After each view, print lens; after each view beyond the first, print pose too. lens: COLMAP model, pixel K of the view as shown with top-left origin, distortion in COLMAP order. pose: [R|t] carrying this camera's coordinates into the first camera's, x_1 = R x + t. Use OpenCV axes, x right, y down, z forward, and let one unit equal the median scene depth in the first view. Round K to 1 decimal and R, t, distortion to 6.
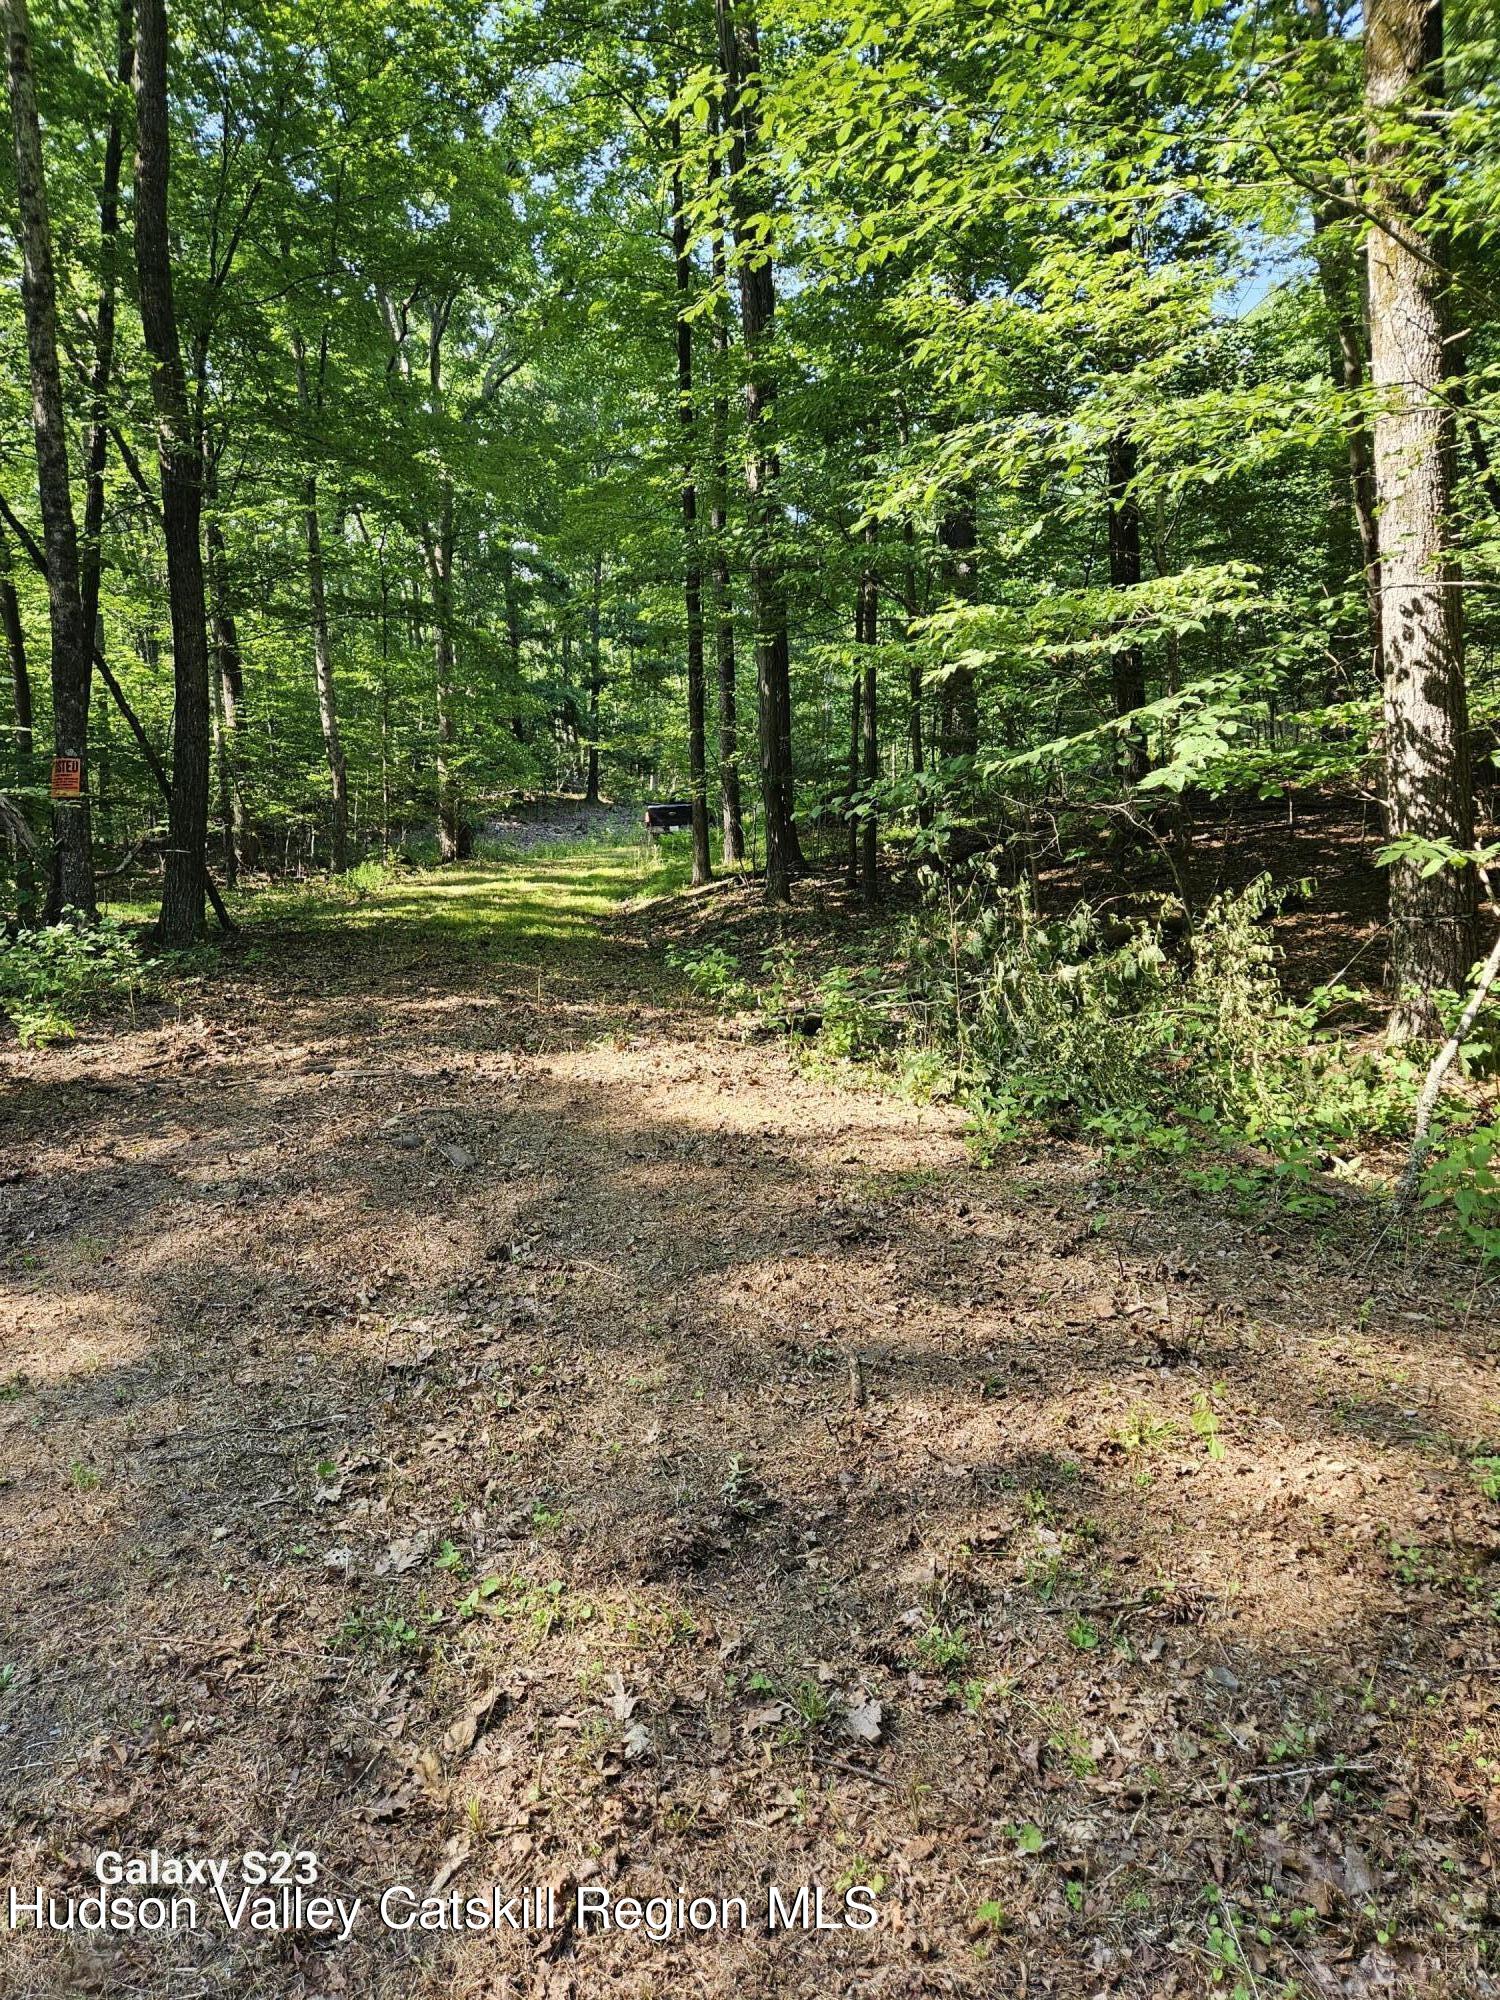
lens RADIAL K [[1314.1, 0, 745.2], [0, 1314.1, 1007.1], [0, 0, 1]] dist [0.012647, -0.016764]
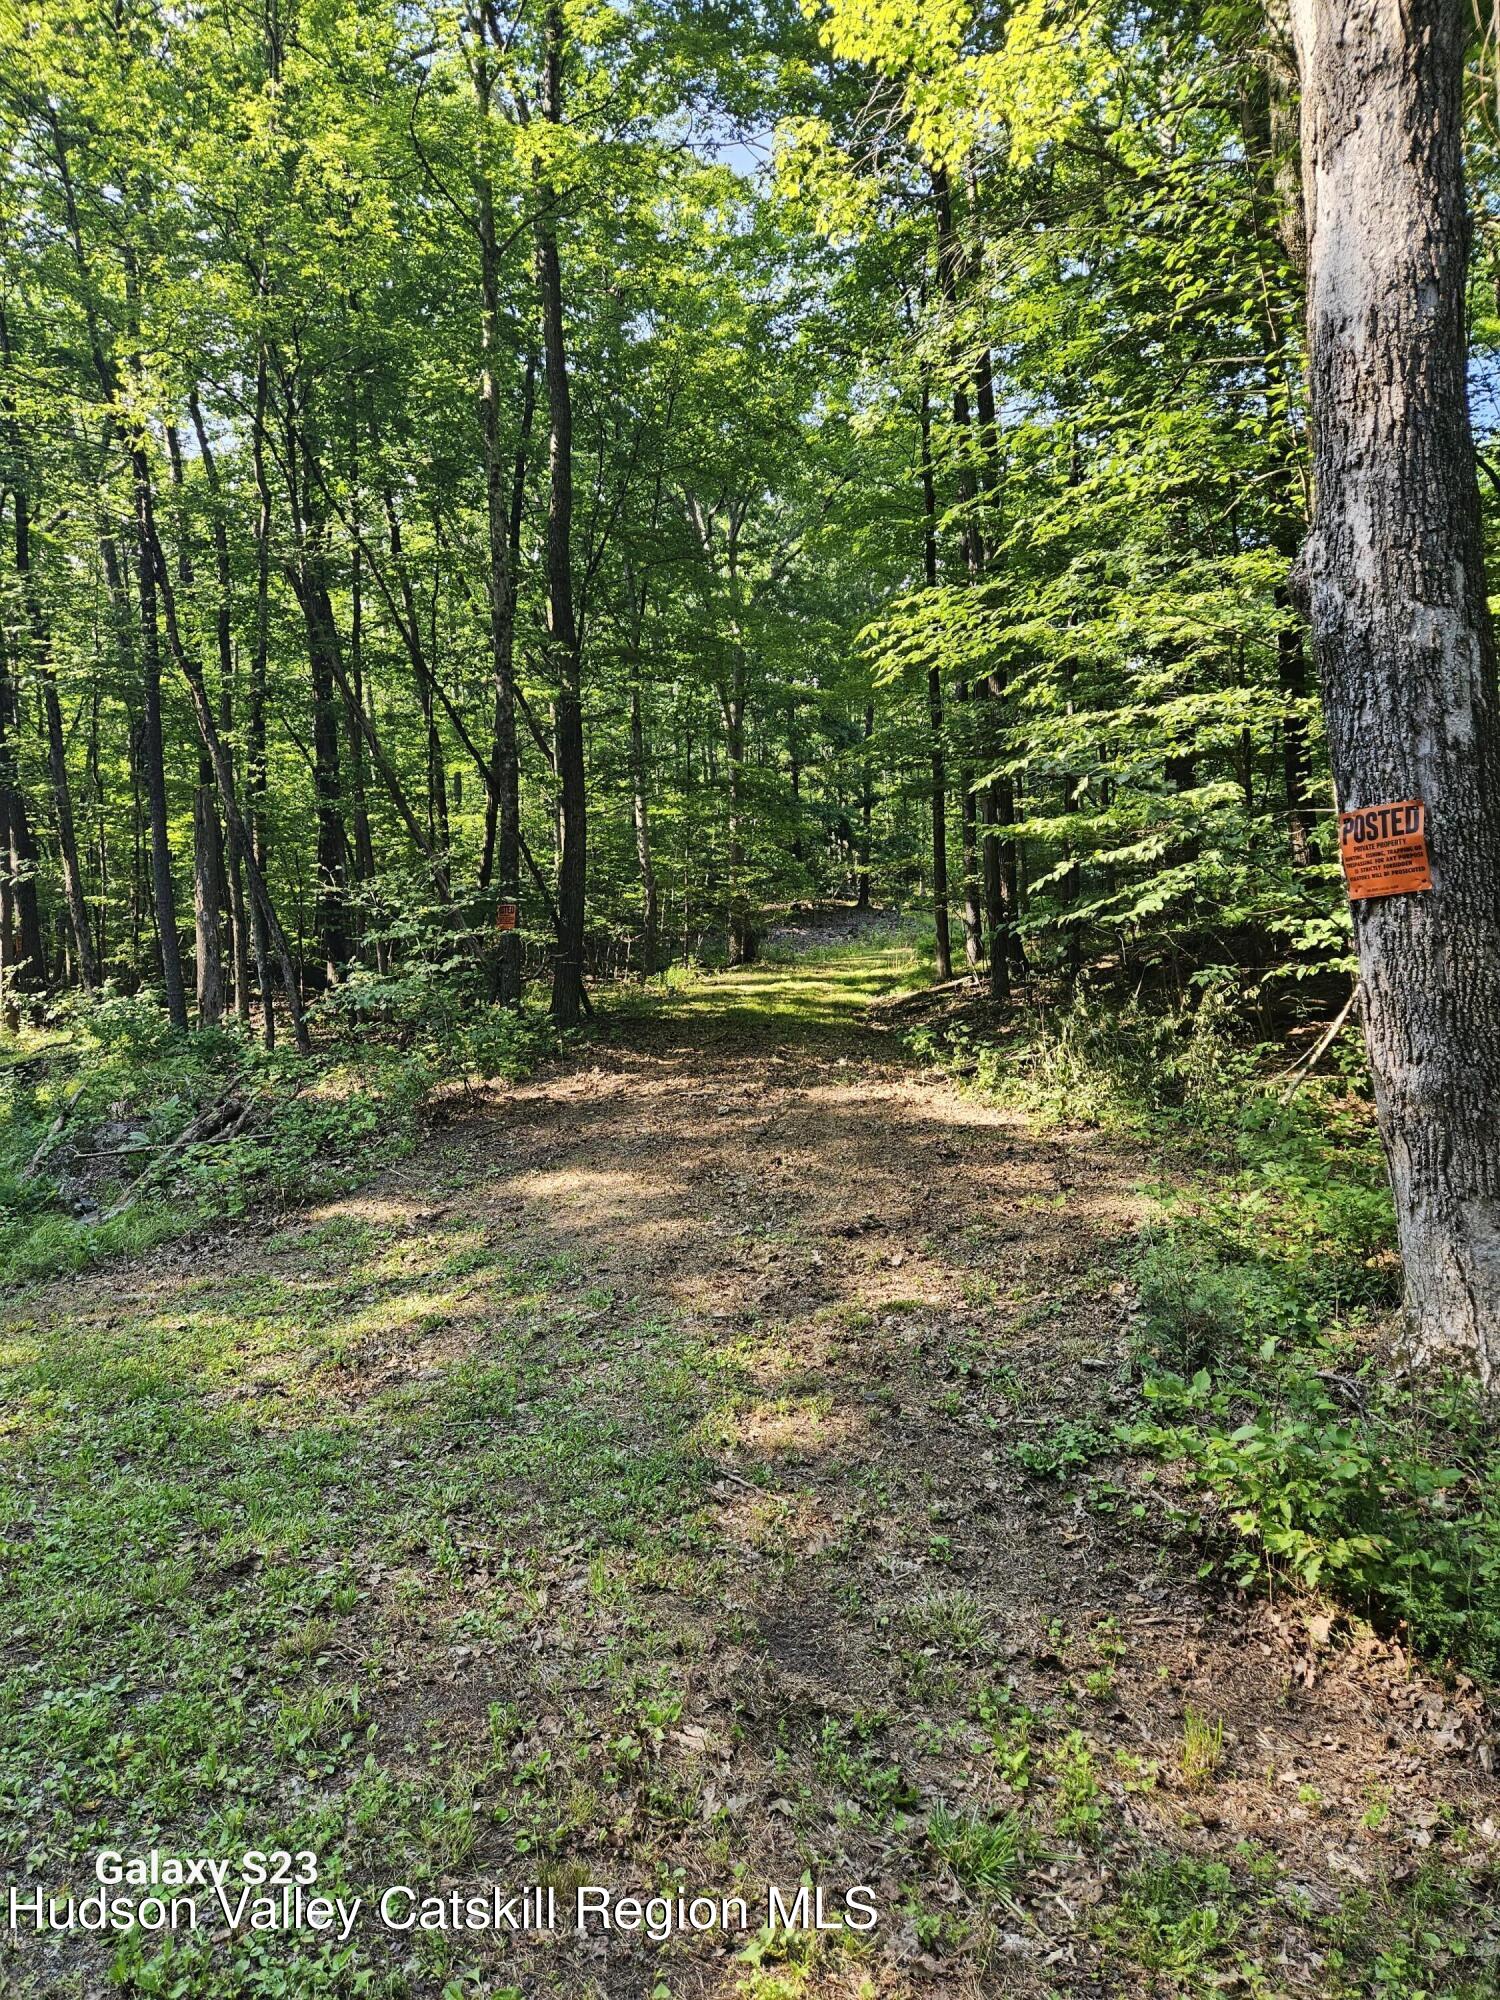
lens RADIAL K [[1314.1, 0, 741.9], [0, 1314.1, 980.8], [0, 0, 1]] dist [0.012647, -0.016764]
pose [[0.977680, -0.003943, -0.210064, 0.119958], [-0.015741, 0.995639, -0.091947, 0.059375], [0.209510, 0.093201, 0.973354, -0.672780]]
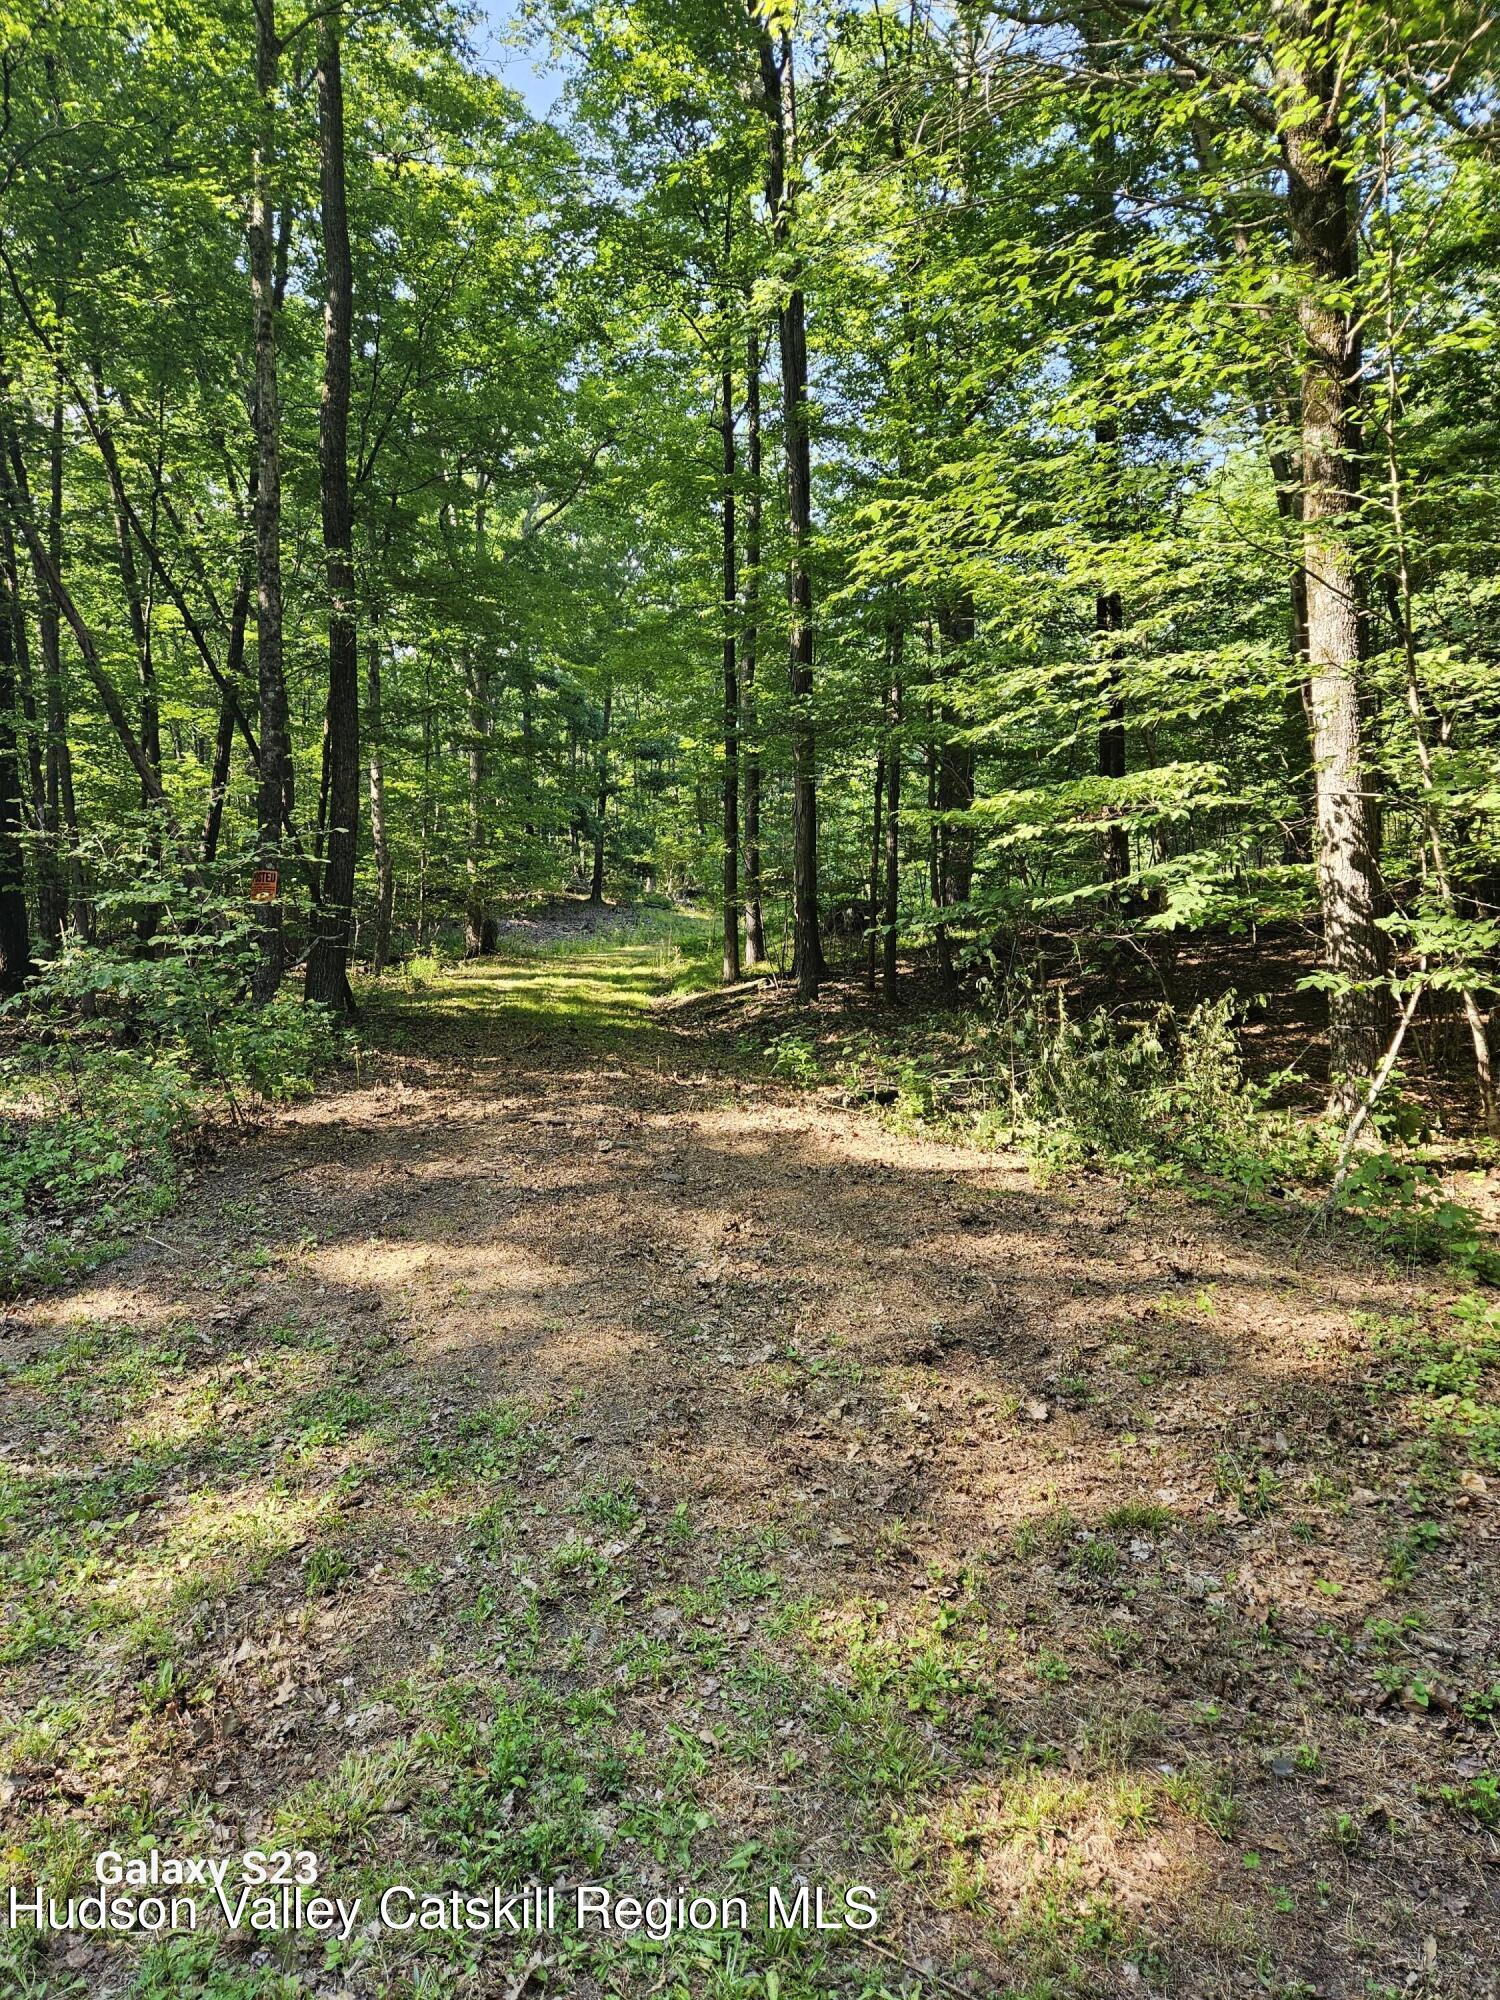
lens RADIAL K [[1314.1, 0, 716.8], [0, 1314.1, 991.3], [0, 0, 1]] dist [0.012647, -0.016764]
pose [[0.999650, 0.026435, 0.001146, -0.135430], [-0.026237, 0.995891, -0.086672, 0.030104], [-0.003432, 0.086611, 0.996236, -0.339263]]
